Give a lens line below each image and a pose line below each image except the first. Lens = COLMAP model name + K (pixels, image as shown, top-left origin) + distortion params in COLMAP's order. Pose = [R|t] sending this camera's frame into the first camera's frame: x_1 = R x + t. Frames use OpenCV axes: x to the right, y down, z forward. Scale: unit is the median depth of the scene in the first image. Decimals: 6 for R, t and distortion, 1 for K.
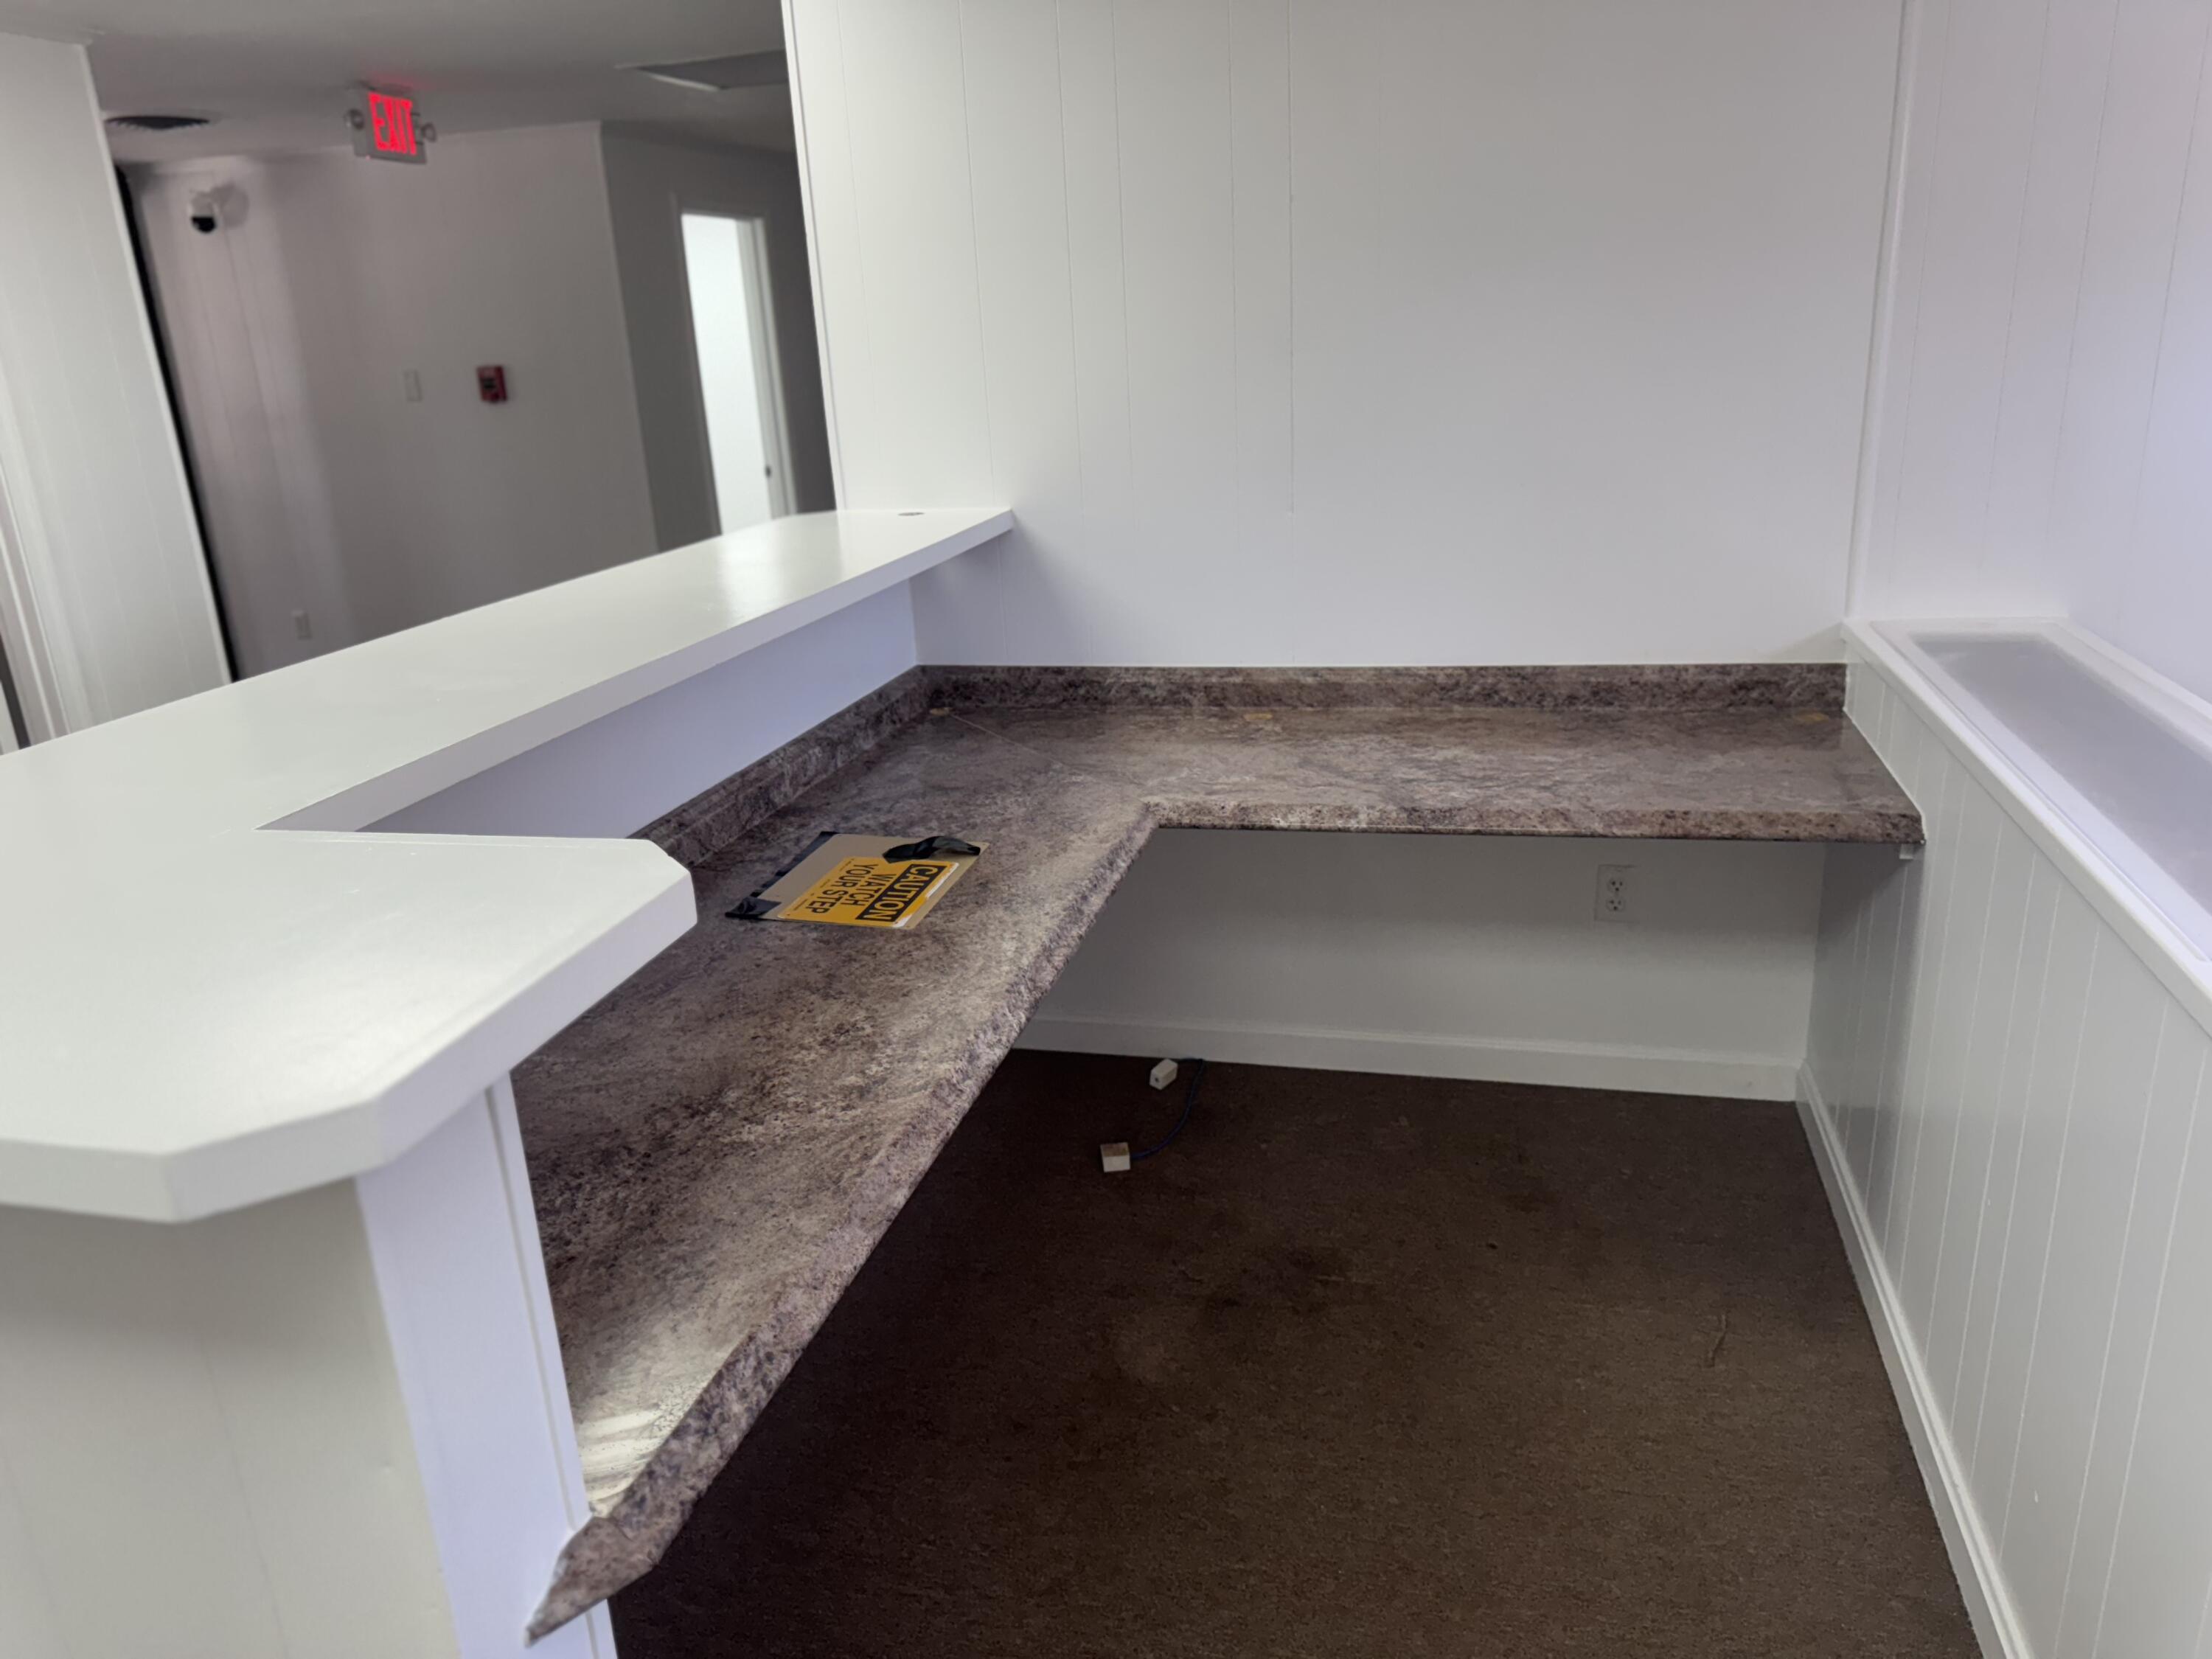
lens RADIAL K [[1557.8, 0, 1084.4], [0, 1557.8, 824.2], [0, 0, 1]] dist [0.027107, -0.018563]
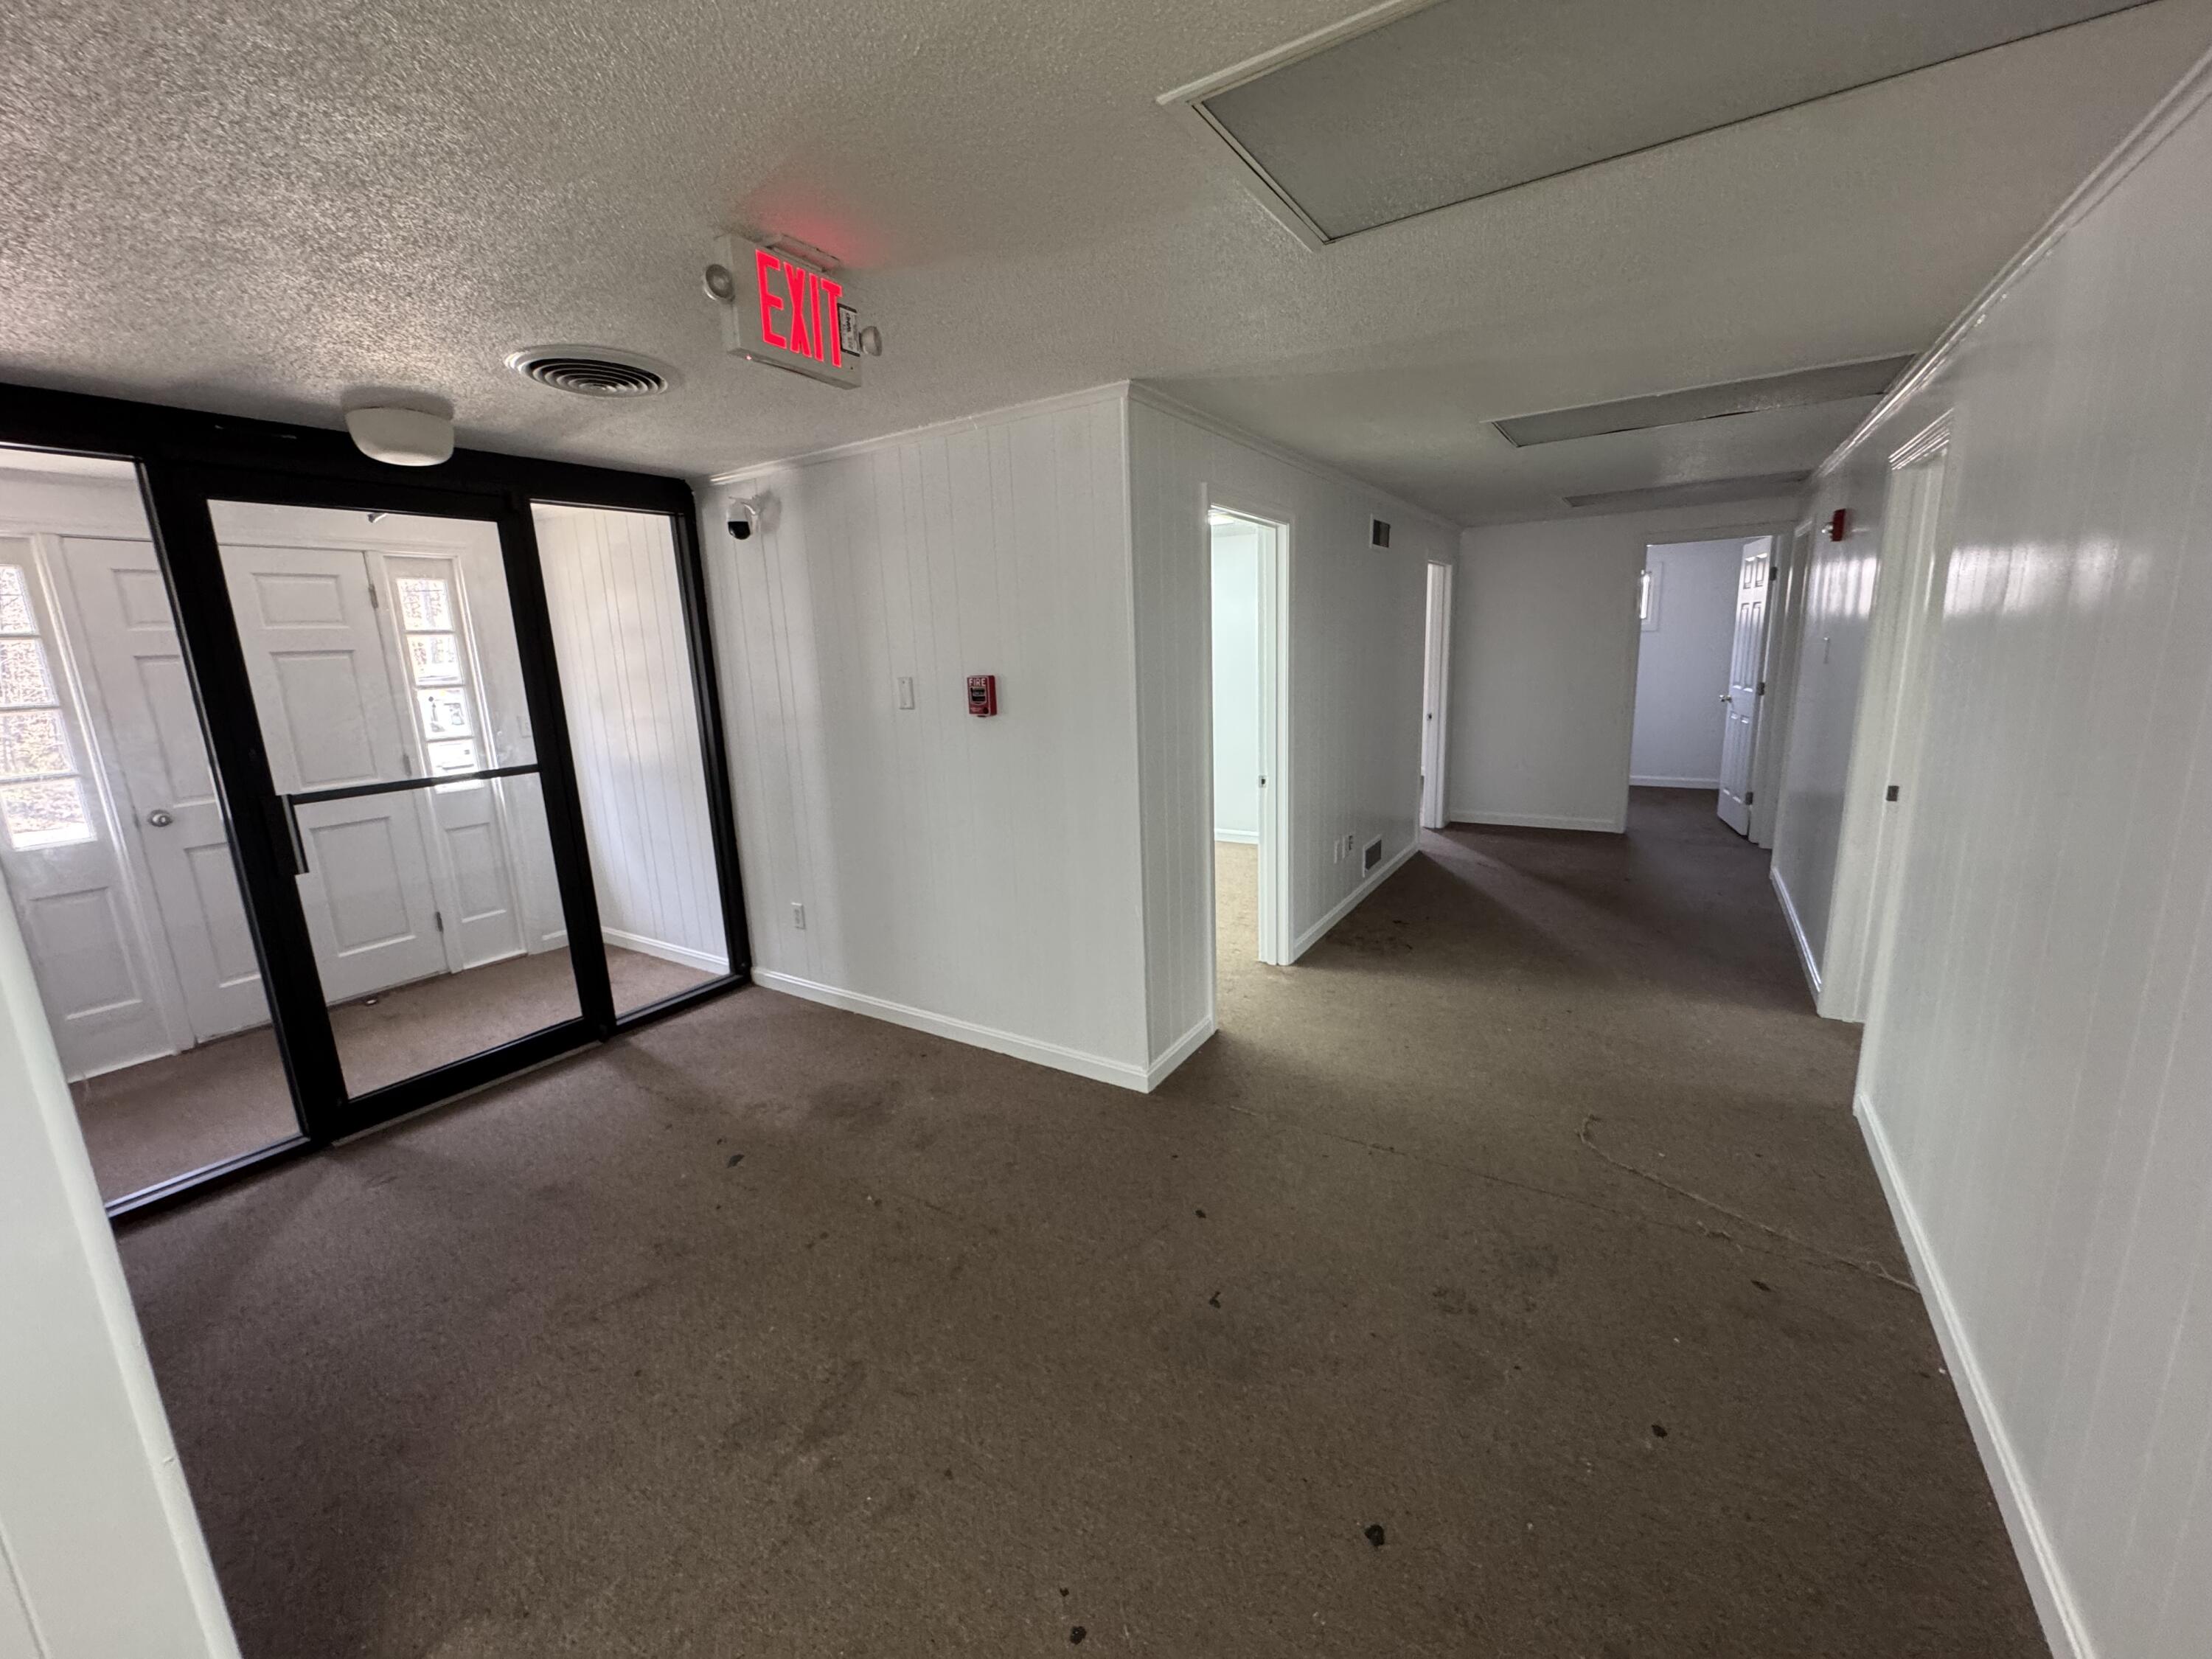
lens RADIAL K [[887.8, 0, 1107.9], [0, 887.8, 823.9], [0, 0, 1]] dist [-0.002063, -0.000020]
pose [[0.951765, 0.078423, -0.296636, -0.156964], [-0.108177, 0.990471, -0.085234, -0.174653], [0.287125, 0.113211, 0.951179, 0.553612]]
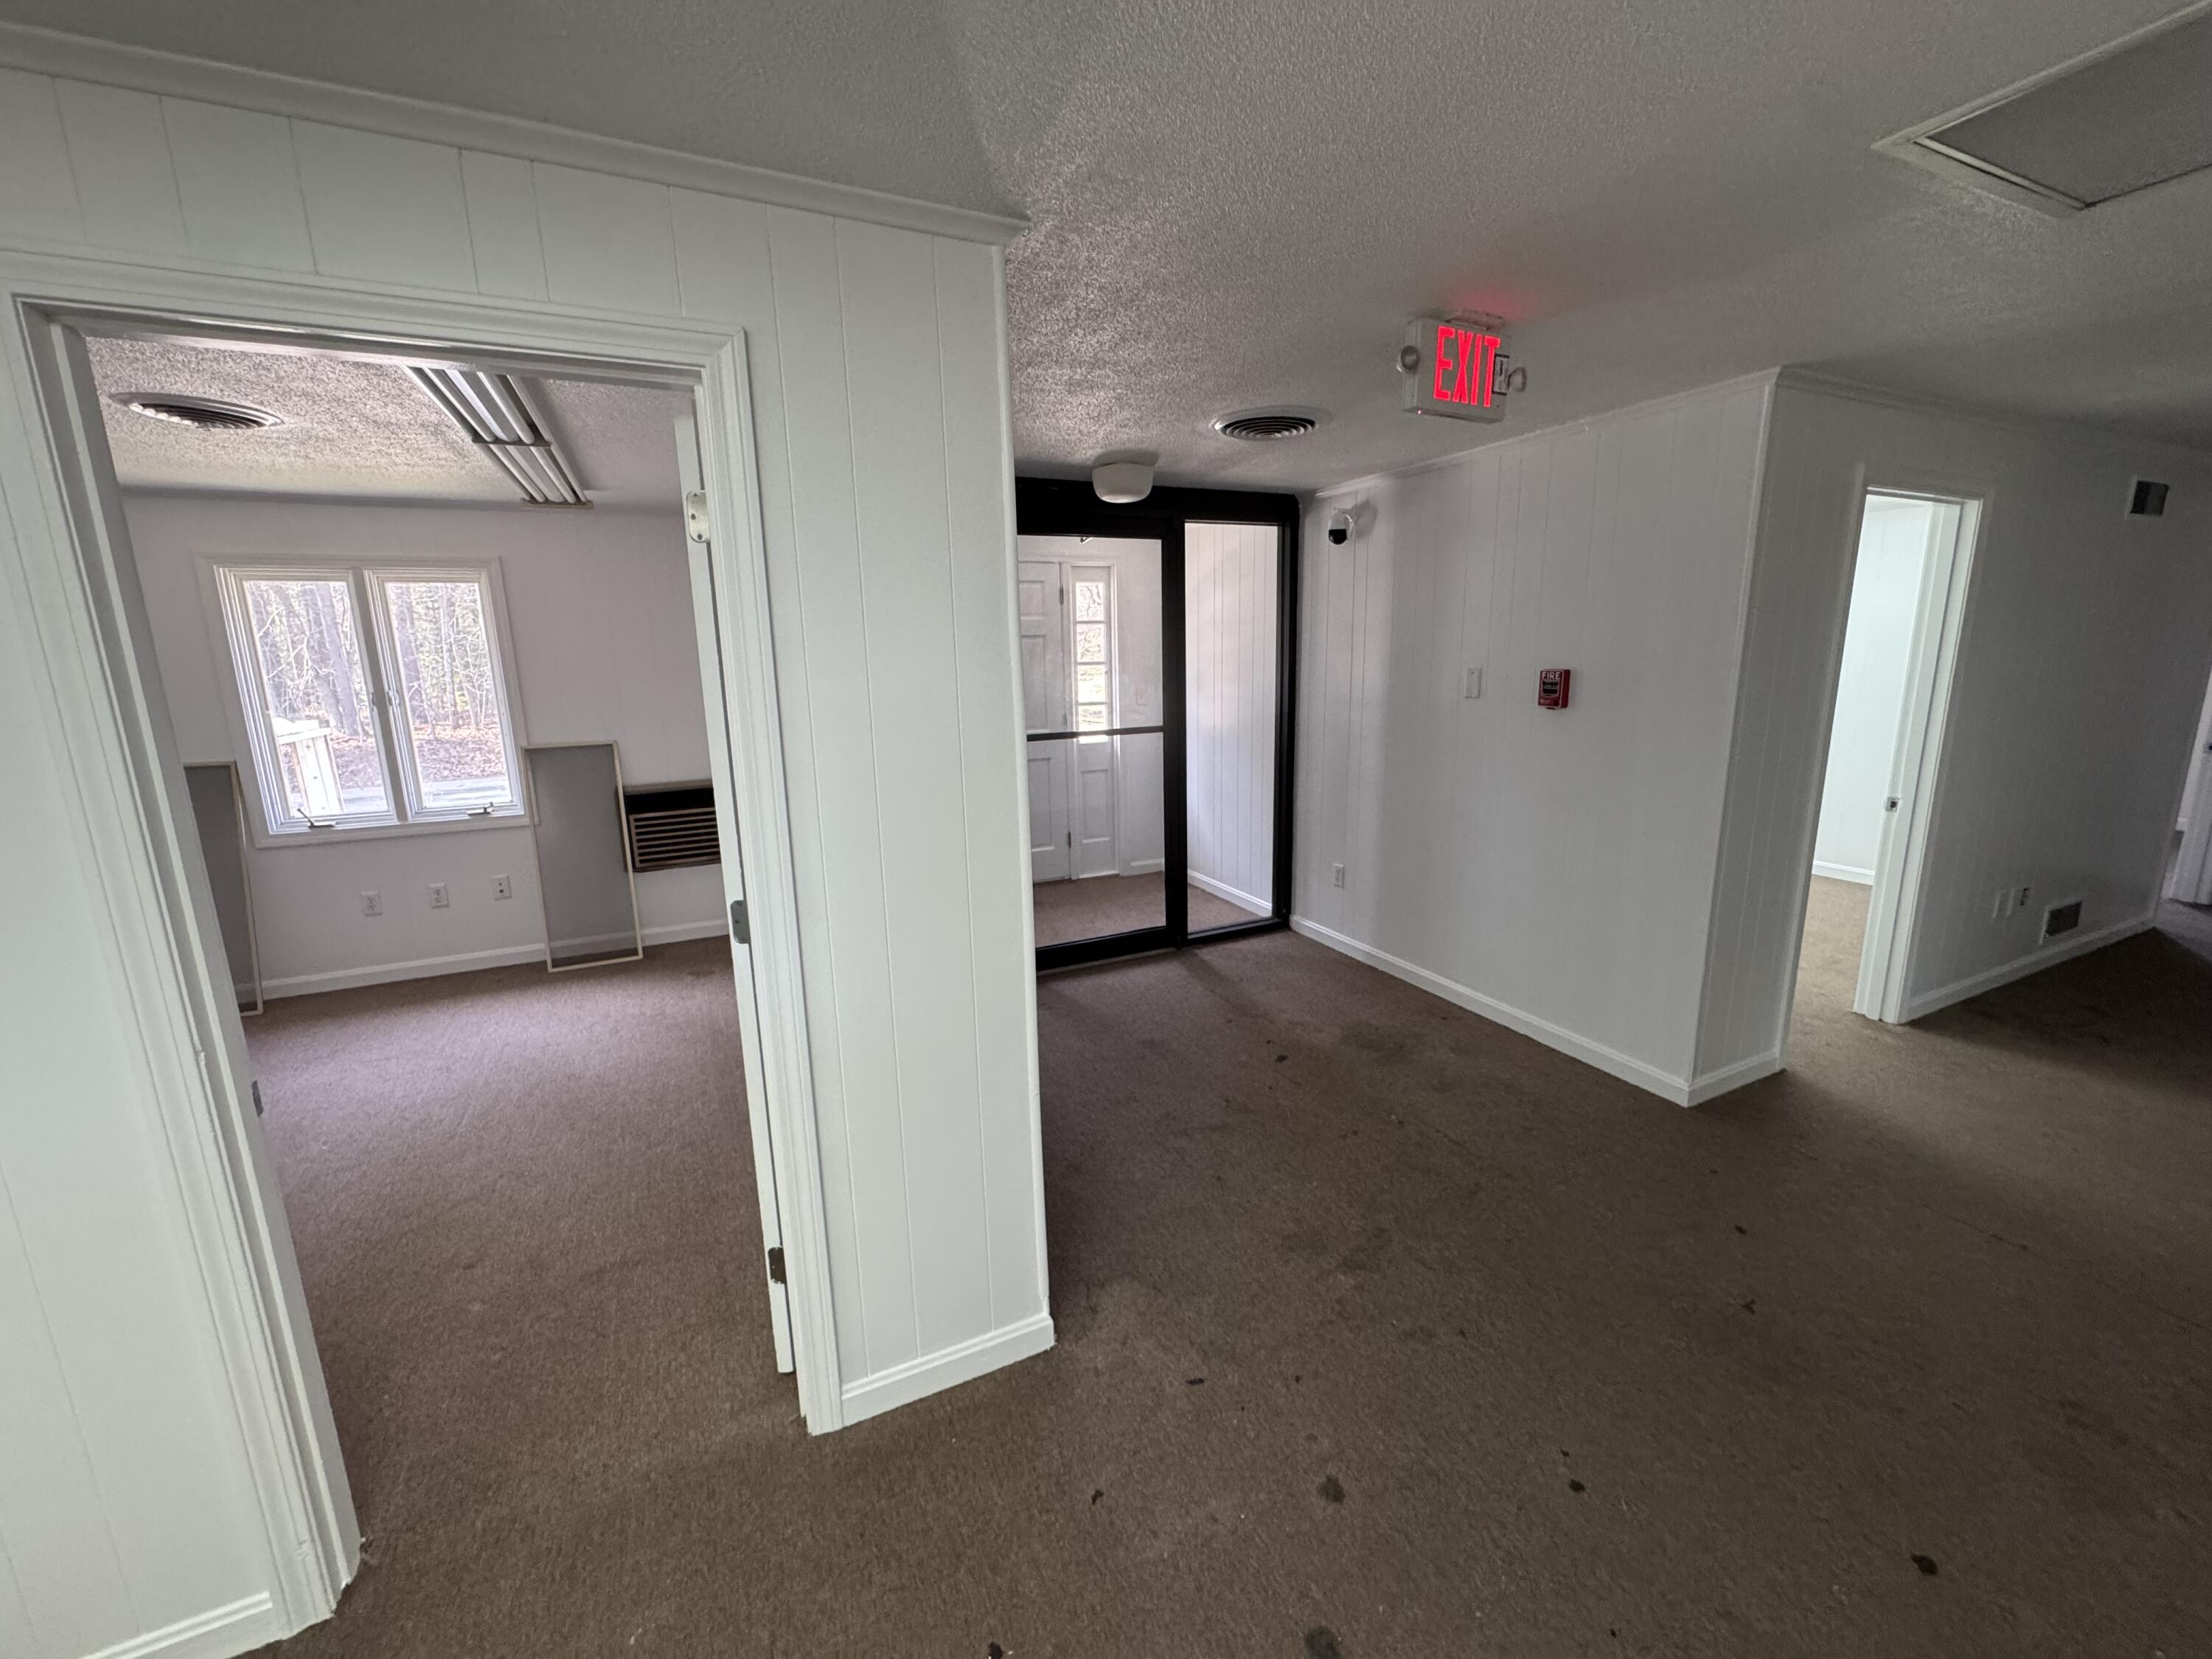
lens RADIAL K [[887.8, 0, 1102.8], [0, 887.8, 824.4], [0, 0, 1]] dist [-0.002063, -0.000020]
pose [[0.640480, 0.189838, -0.744142, -0.145943], [-0.252779, 0.967085, 0.029146, -0.152594], [0.725181, 0.169436, 0.667386, 0.475907]]
